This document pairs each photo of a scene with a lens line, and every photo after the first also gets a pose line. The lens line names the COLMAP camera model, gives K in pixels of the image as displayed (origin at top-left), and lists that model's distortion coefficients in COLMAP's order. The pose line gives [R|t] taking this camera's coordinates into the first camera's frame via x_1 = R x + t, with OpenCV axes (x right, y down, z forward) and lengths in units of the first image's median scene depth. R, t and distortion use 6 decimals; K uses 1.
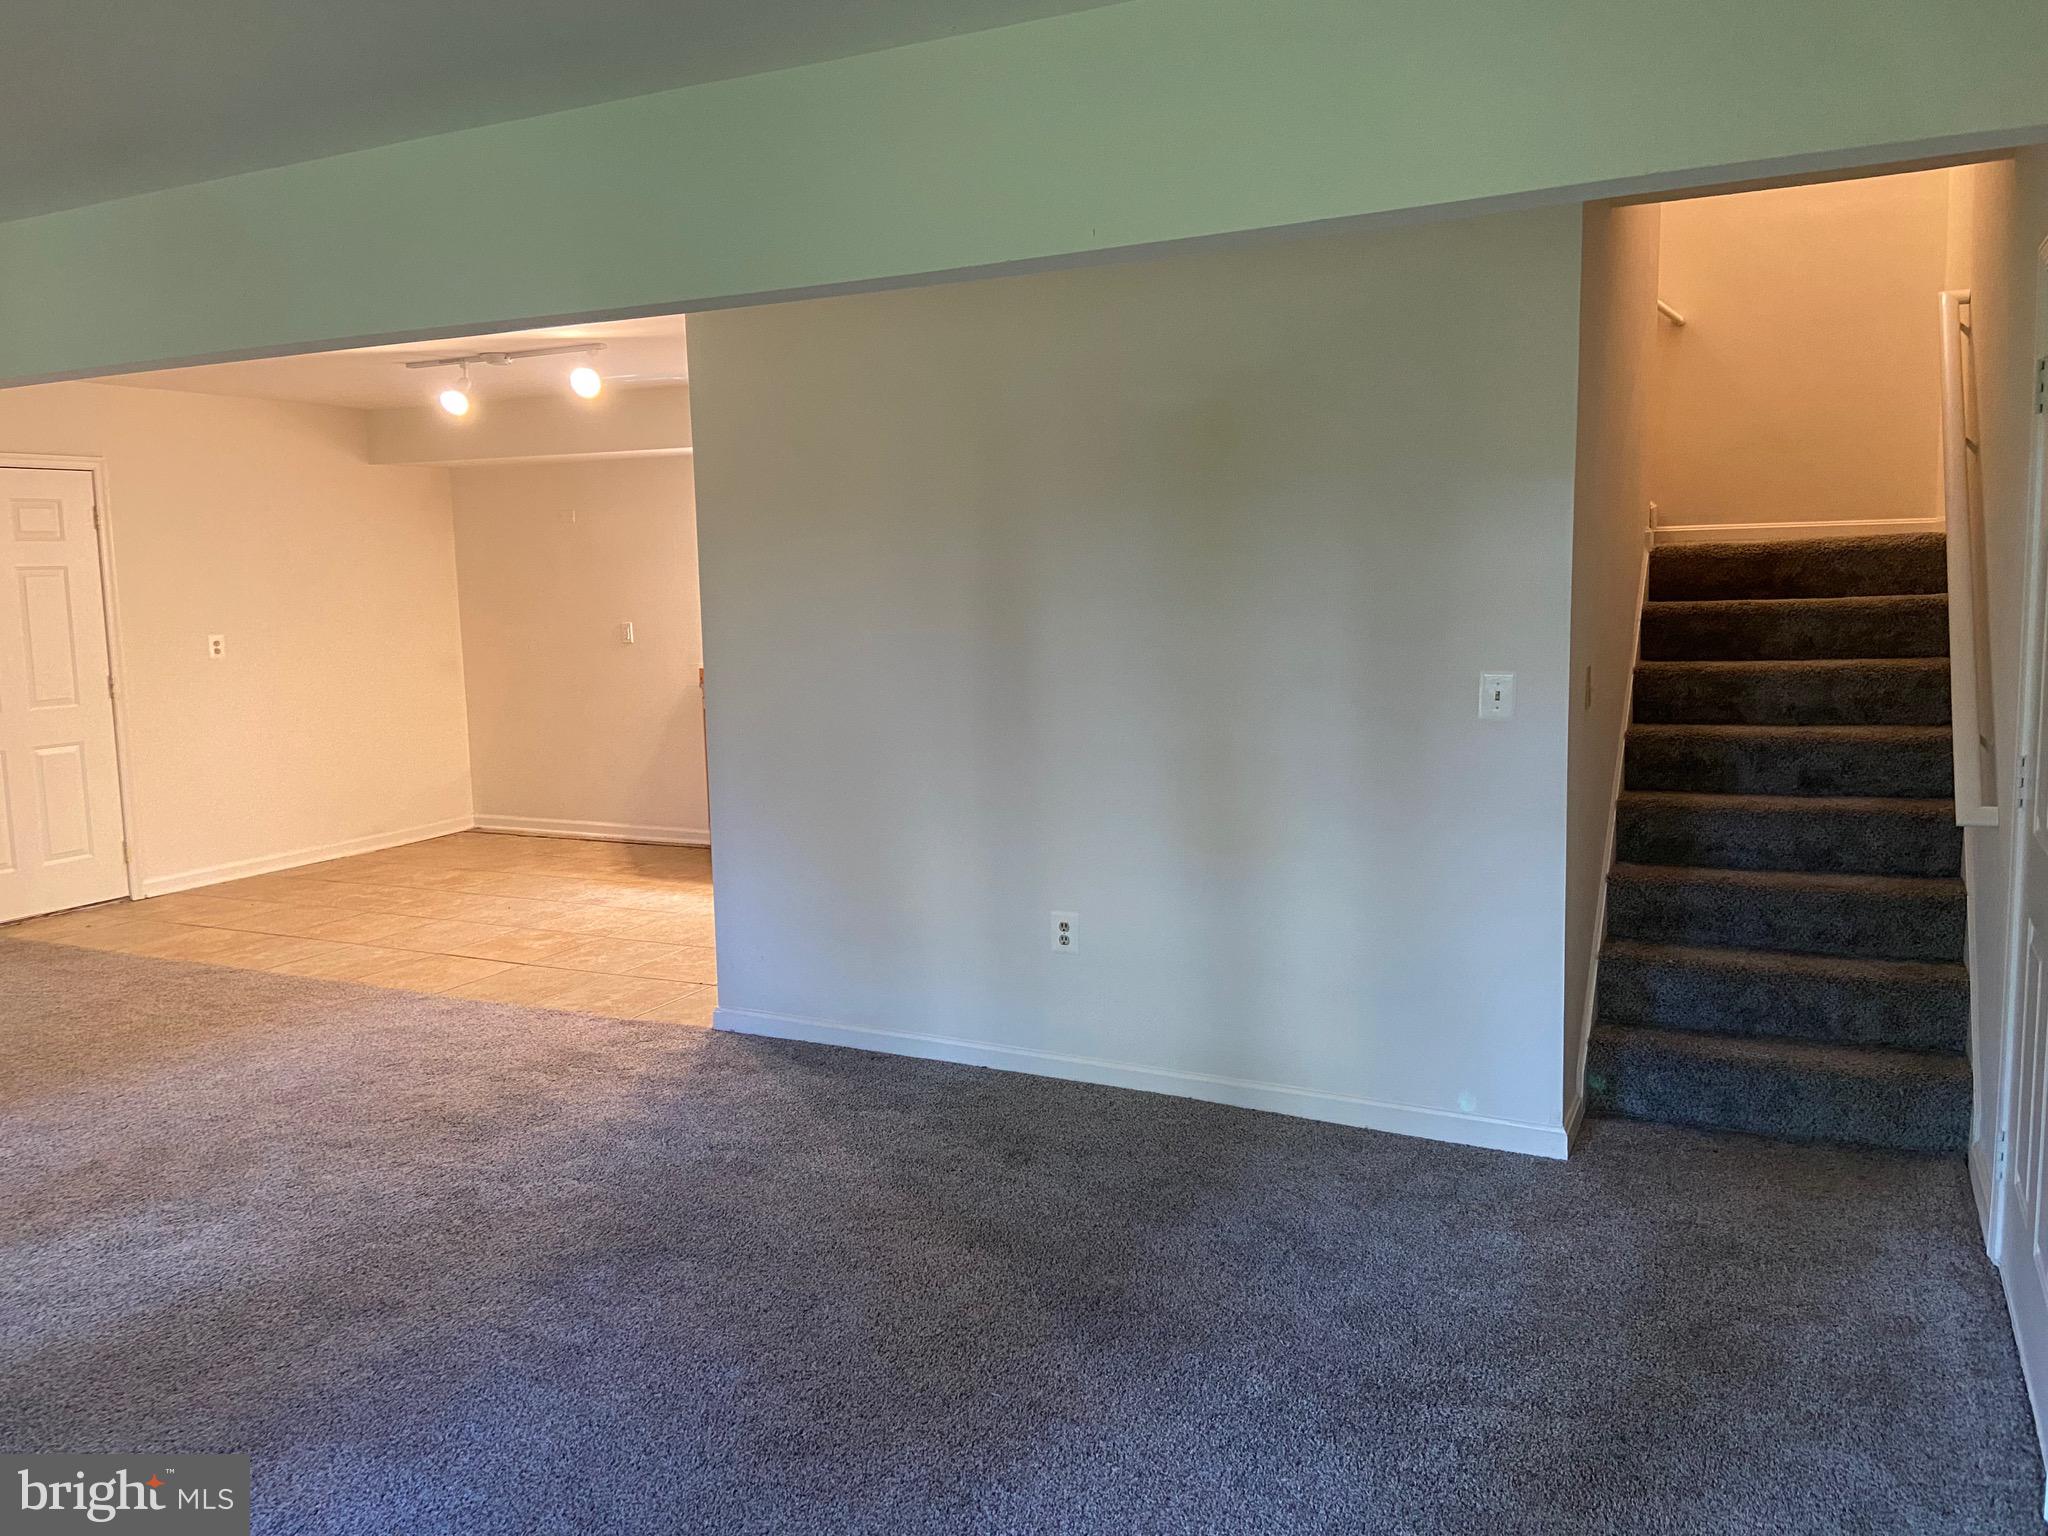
lens RADIAL K [[1546.3, 0, 1041.6], [0, 1546.3, 741.1], [0, 0, 1]] dist [0.127728, -0.154769]
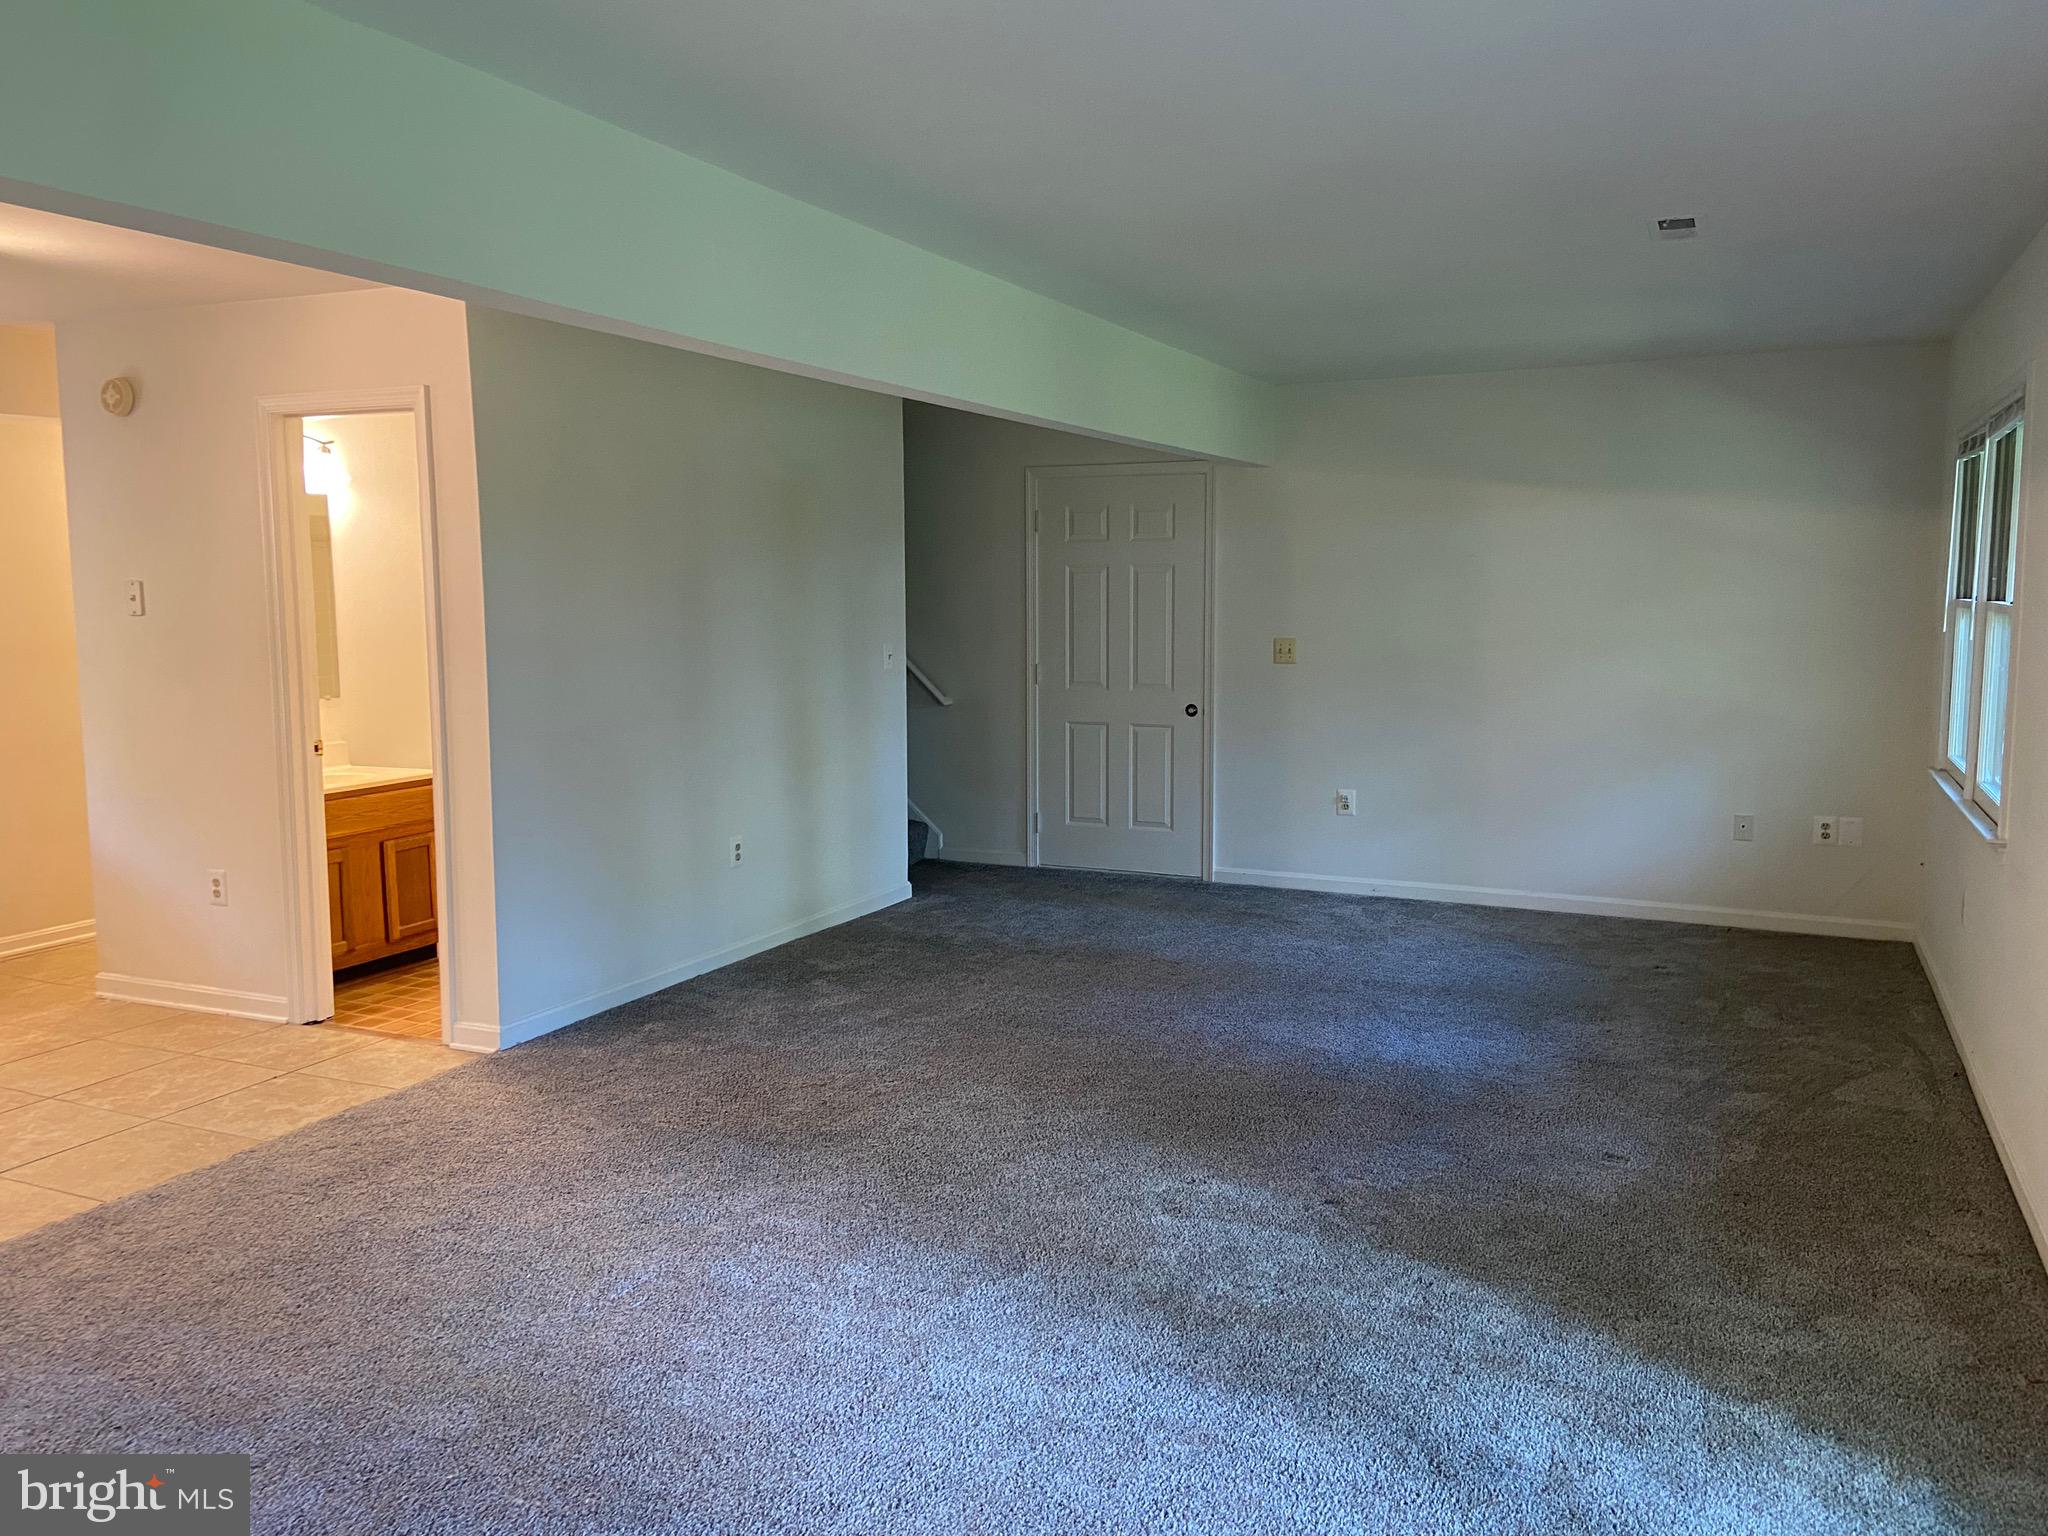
lens RADIAL K [[1546.3, 0, 1041.6], [0, 1546.3, 741.1], [0, 0, 1]] dist [0.127728, -0.154769]
pose [[-0.034996, -0.082833, 0.995949, -0.831059], [0.119151, 0.989105, 0.086450, -0.035990], [-0.992259, 0.121694, -0.024746, 0.468098]]
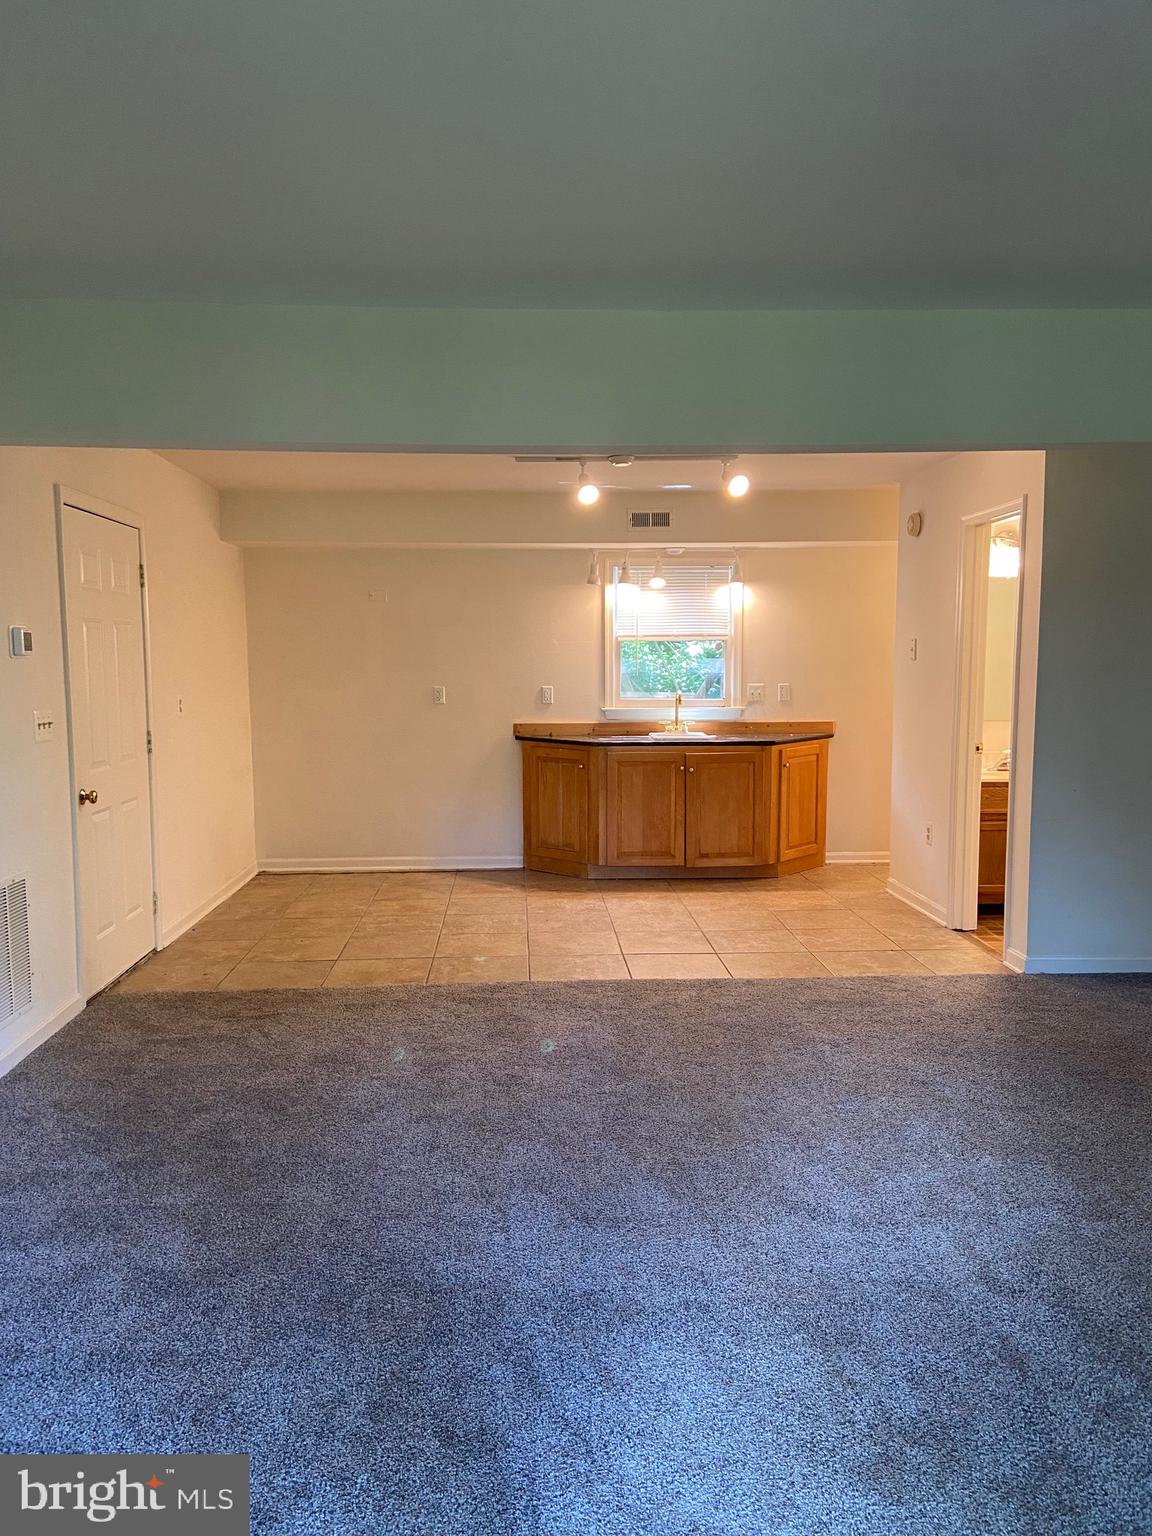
lens RADIAL K [[1159.7, 0, 582.5], [0, 1159.7, 763.3], [0, 0, 1]] dist [0.127728, -0.154769]
pose [[0.866831, -0.027661, 0.497834, -0.730136], [0.042234, 0.998945, -0.018034, 0.004354], [-0.496810, 0.036658, 0.867085, 0.212233]]
